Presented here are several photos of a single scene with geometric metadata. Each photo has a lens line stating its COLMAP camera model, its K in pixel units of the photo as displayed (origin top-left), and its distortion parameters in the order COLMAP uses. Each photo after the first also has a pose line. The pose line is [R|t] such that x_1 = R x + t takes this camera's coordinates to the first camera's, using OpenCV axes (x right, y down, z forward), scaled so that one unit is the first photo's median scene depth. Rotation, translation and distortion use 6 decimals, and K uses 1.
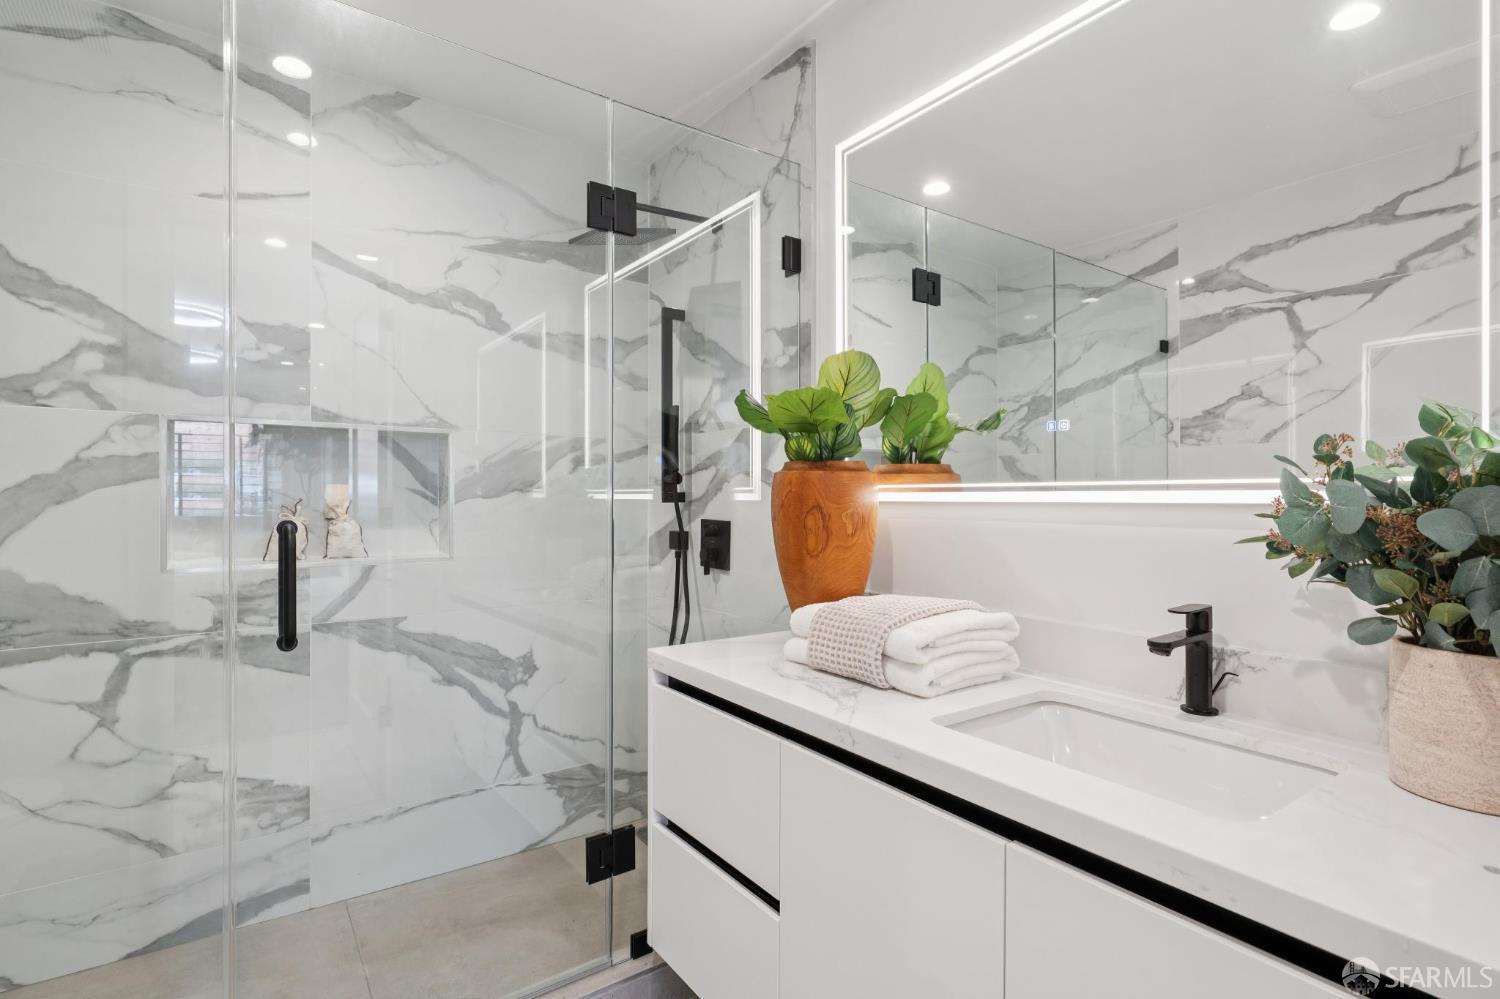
lens RADIAL K [[719.7, 0, 752.3], [0, 719.7, 498.4], [0, 0, 1]] dist [0.002101, 0.000111]
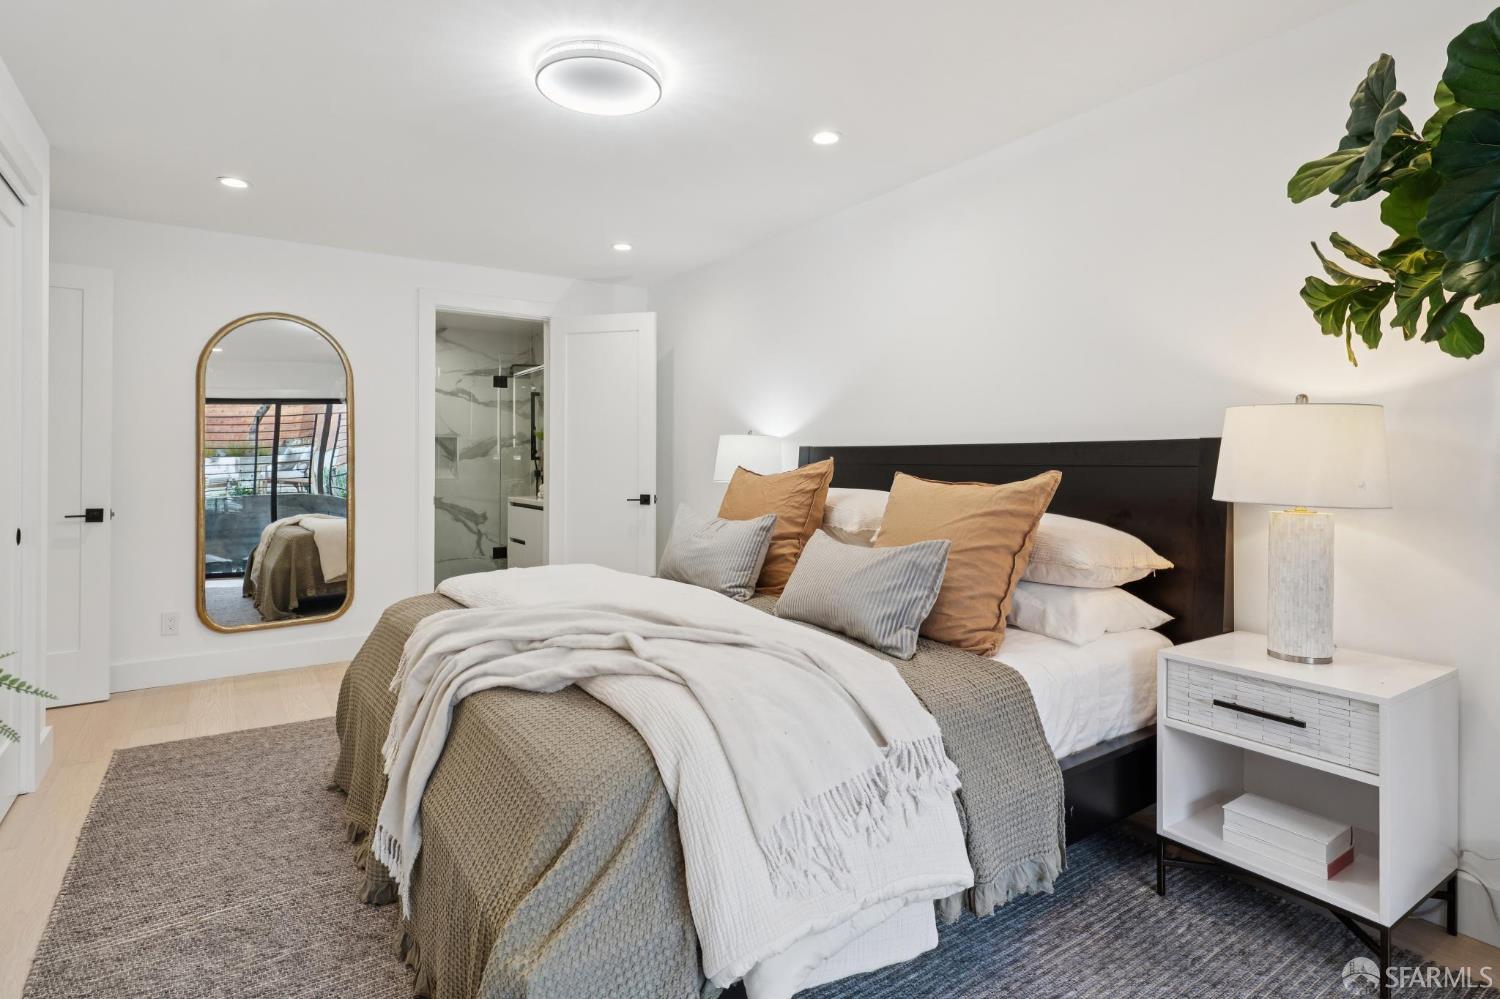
lens RADIAL K [[719.7, 0, 730.8], [0, 719.7, 460.2], [0, 0, 1]] dist [0.002101, 0.000111]
pose [[0.999567, -0.001936, -0.029369, 0.768642], [0.001753, 0.999979, -0.006250, 0.025572], [0.029380, 0.006196, 0.999549, -1.871788]]
